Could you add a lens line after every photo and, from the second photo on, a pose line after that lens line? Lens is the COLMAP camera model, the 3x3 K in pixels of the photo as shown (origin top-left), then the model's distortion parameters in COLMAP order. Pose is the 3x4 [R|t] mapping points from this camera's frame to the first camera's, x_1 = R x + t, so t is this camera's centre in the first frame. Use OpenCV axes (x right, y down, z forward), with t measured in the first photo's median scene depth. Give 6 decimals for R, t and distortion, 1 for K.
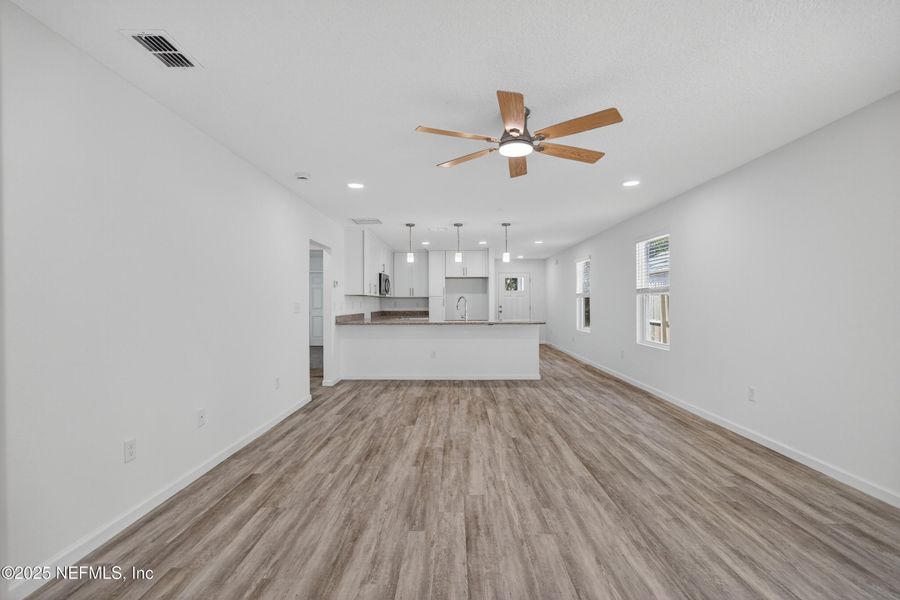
lens RADIAL K [[403.3, 0, 453.7], [0, 403.3, 298.7], [0, 0, 1]] dist [-0.013505, 0.003405]
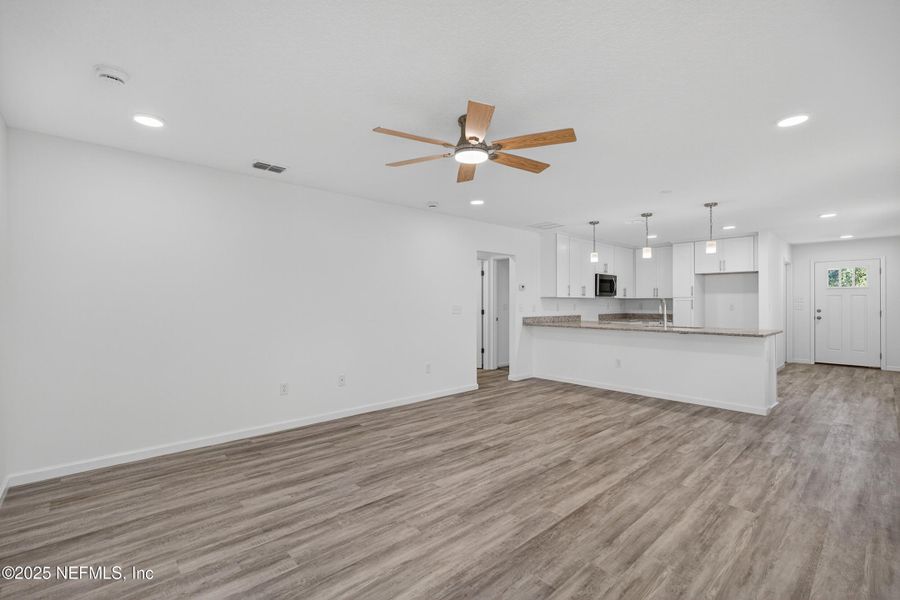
lens RADIAL K [[403.3, 0, 445.3], [0, 403.3, 301.2], [0, 0, 1]] dist [-0.013505, 0.003405]
pose [[0.674695, -0.000570, -0.738097, 0.687275], [0.006056, 0.999970, 0.004763, -0.012483], [0.738072, -0.007683, 0.674678, 0.221377]]
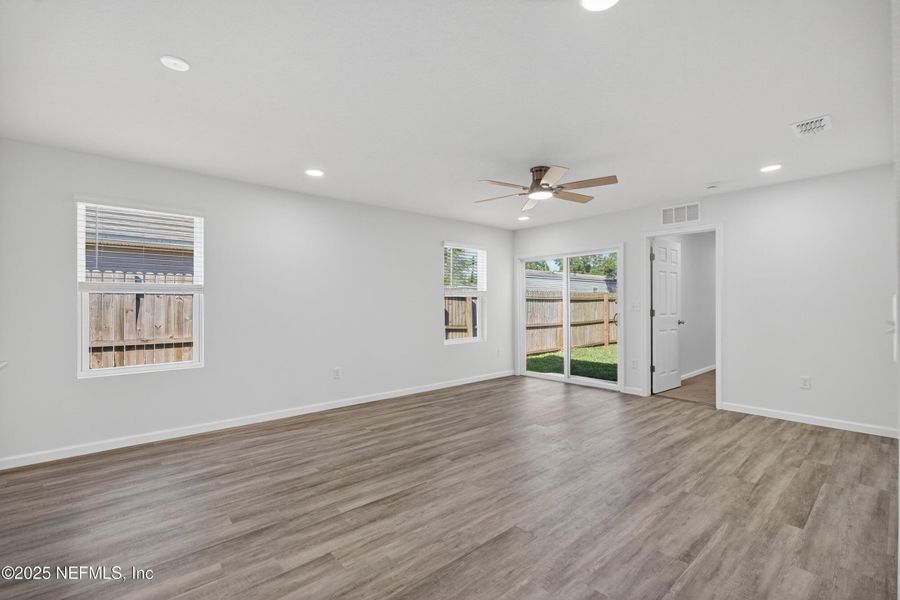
lens RADIAL K [[403.3, 0, 445.5], [0, 403.3, 300.3], [0, 0, 1]] dist [-0.013505, 0.003405]
pose [[-0.660137, 0.012628, 0.751039, -0.552501], [-0.001322, 0.999838, -0.017973, 0.019466], [-0.751144, -0.012858, -0.660013, 1.760874]]
